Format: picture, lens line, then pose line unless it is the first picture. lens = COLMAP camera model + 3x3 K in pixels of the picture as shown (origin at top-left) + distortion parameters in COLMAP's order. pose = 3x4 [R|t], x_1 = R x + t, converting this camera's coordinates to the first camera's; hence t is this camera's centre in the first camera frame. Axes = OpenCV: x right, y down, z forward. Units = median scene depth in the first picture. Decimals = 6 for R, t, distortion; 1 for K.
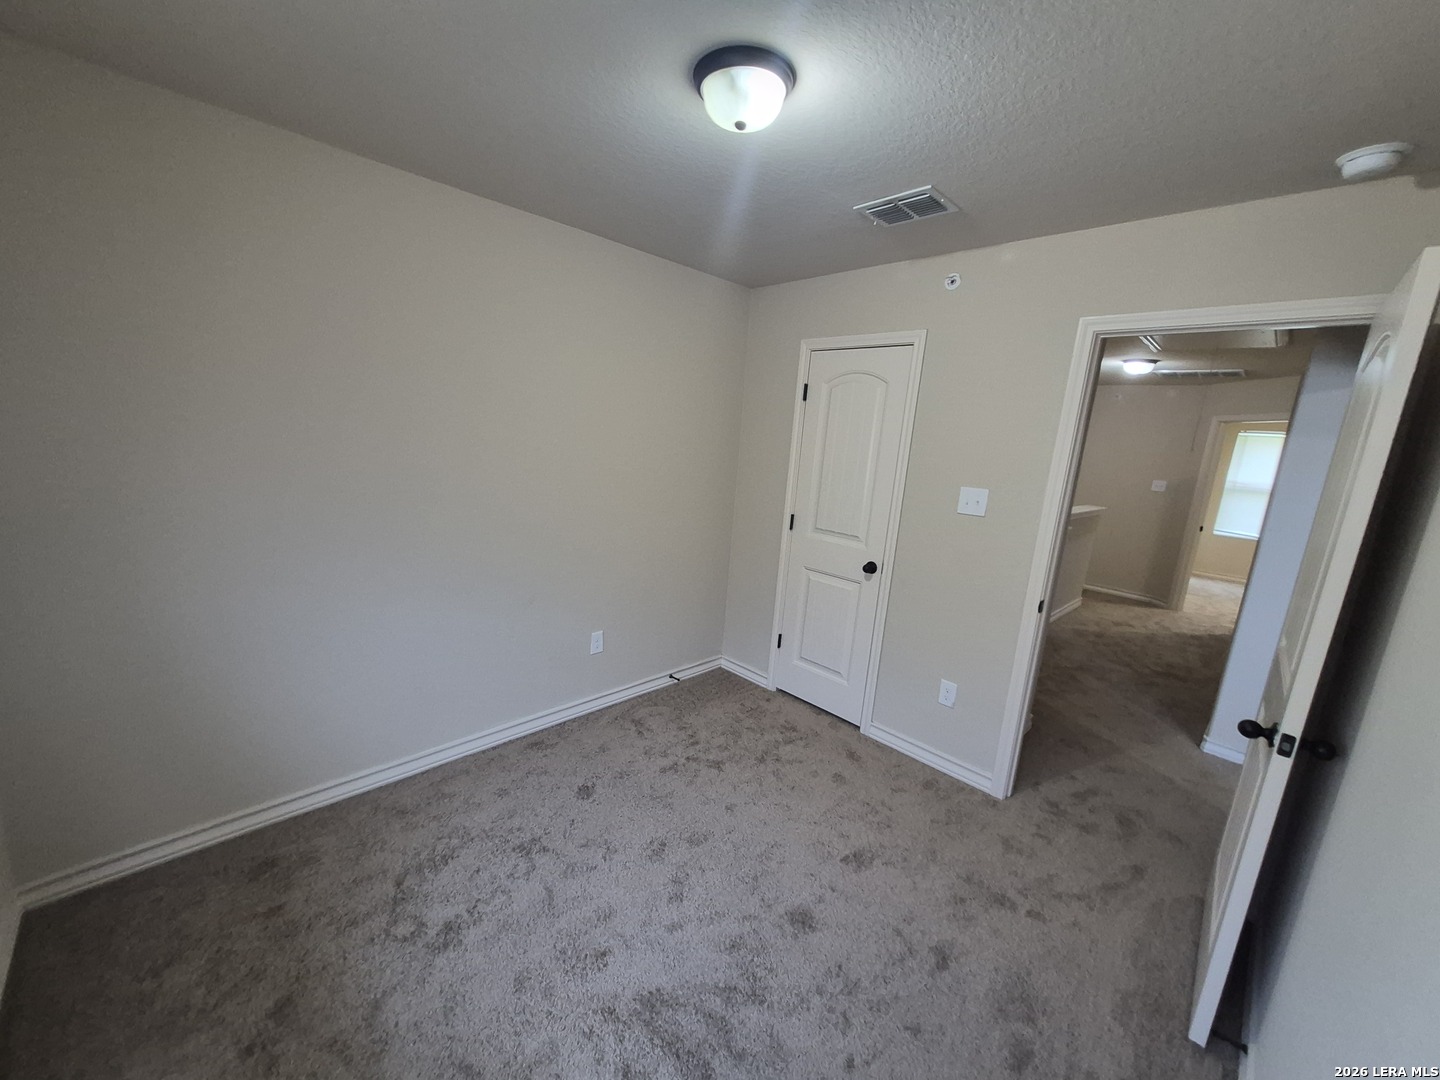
lens RADIAL K [[564.5, 0, 708.8], [0, 564.5, 546.9], [0, 0, 1]] dist [0.007212, -0.000873]
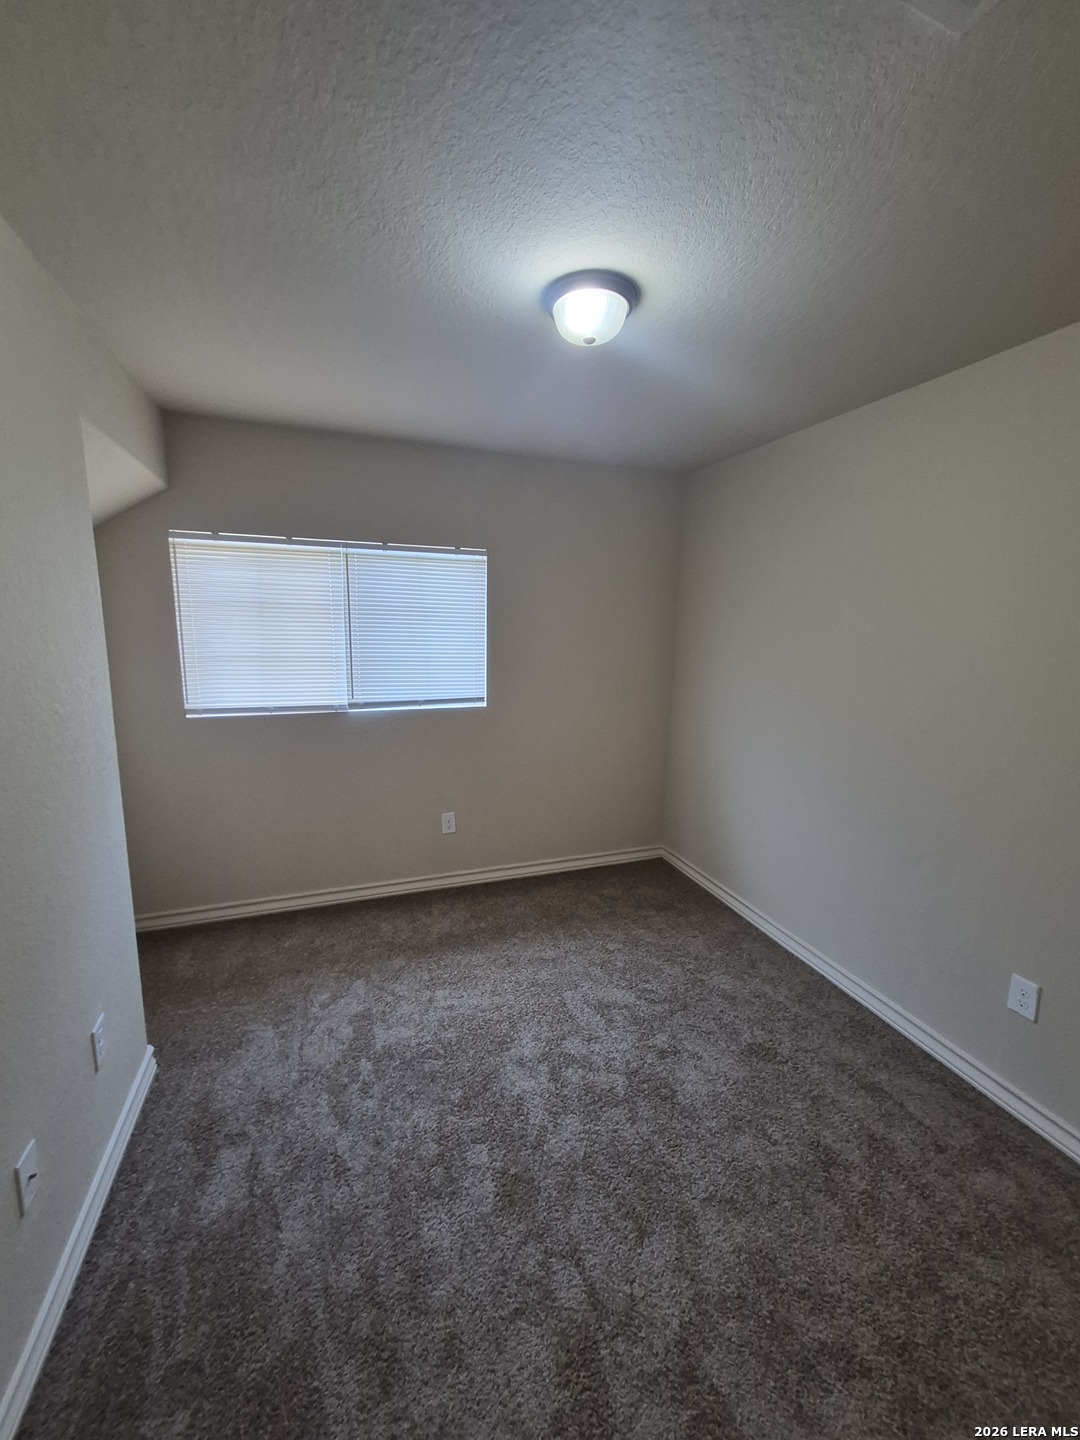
lens RADIAL K [[564.5, 0, 540.0], [0, 564.5, 720.0], [0, 0, 1]] dist [0.007212, -0.000873]
pose [[-0.405515, 0.087136, -0.909926, 0.588181], [-0.225701, 0.955080, 0.192045, -0.118714], [0.885786, 0.283248, -0.367633, 0.795491]]
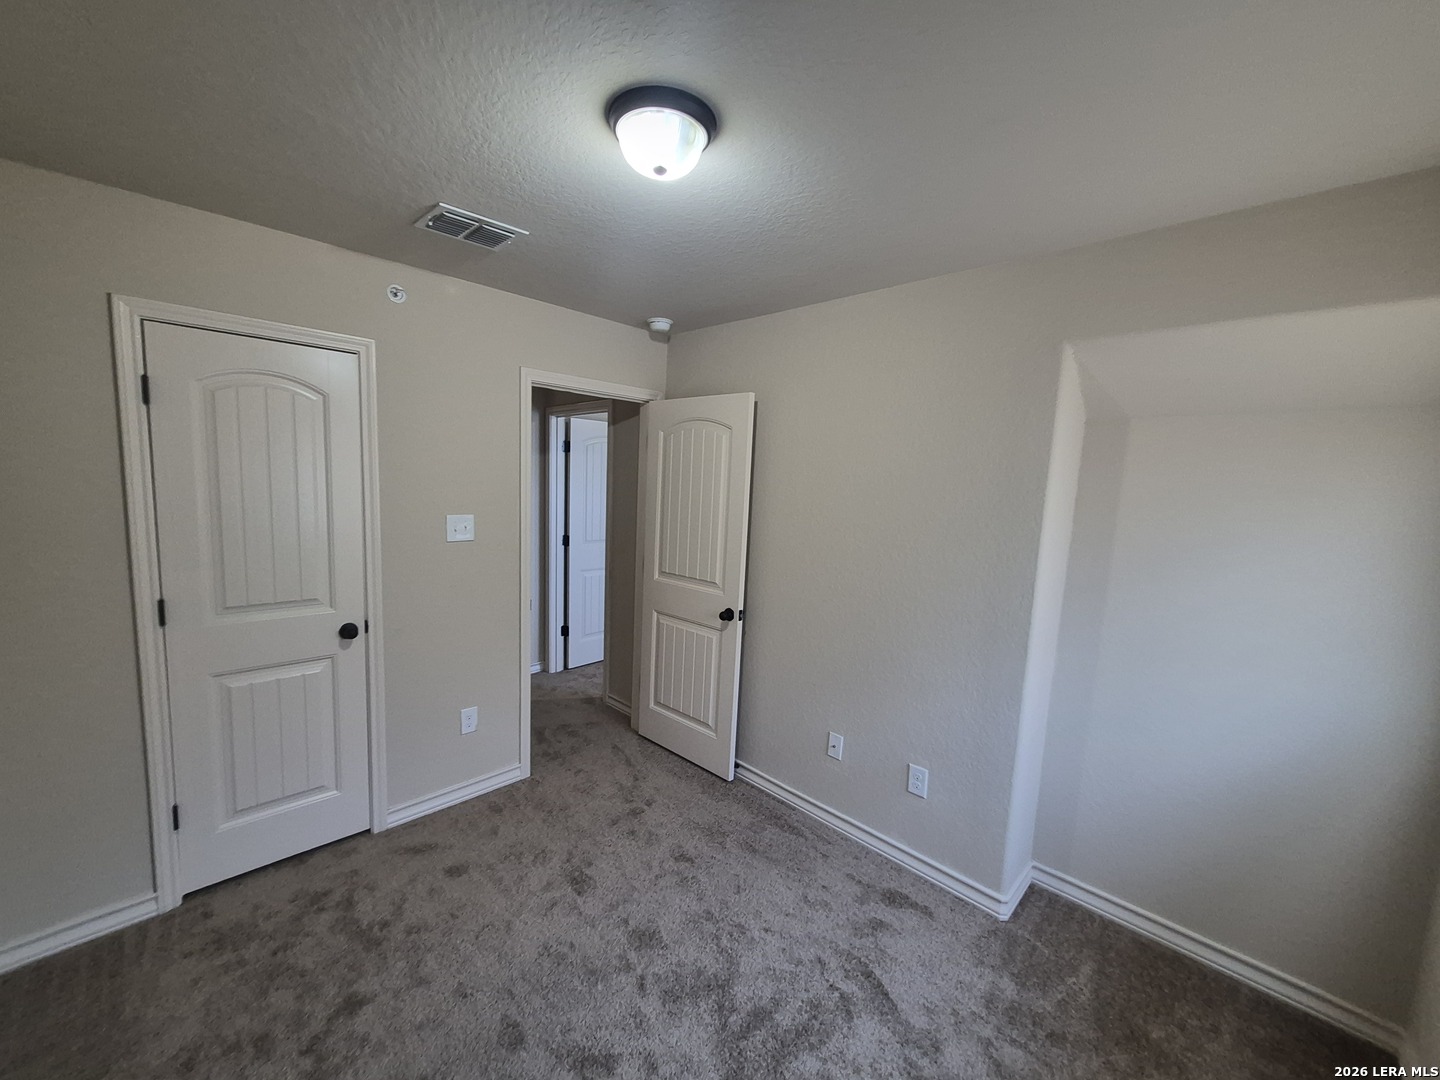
lens RADIAL K [[564.5, 0, 708.8], [0, 564.5, 546.9], [0, 0, 1]] dist [0.007212, -0.000873]
pose [[-0.014417, -0.184103, 0.982801, -0.511337], [0.159390, 0.969912, 0.184026, -0.154193], [-0.987110, 0.159302, 0.015360, 0.522697]]
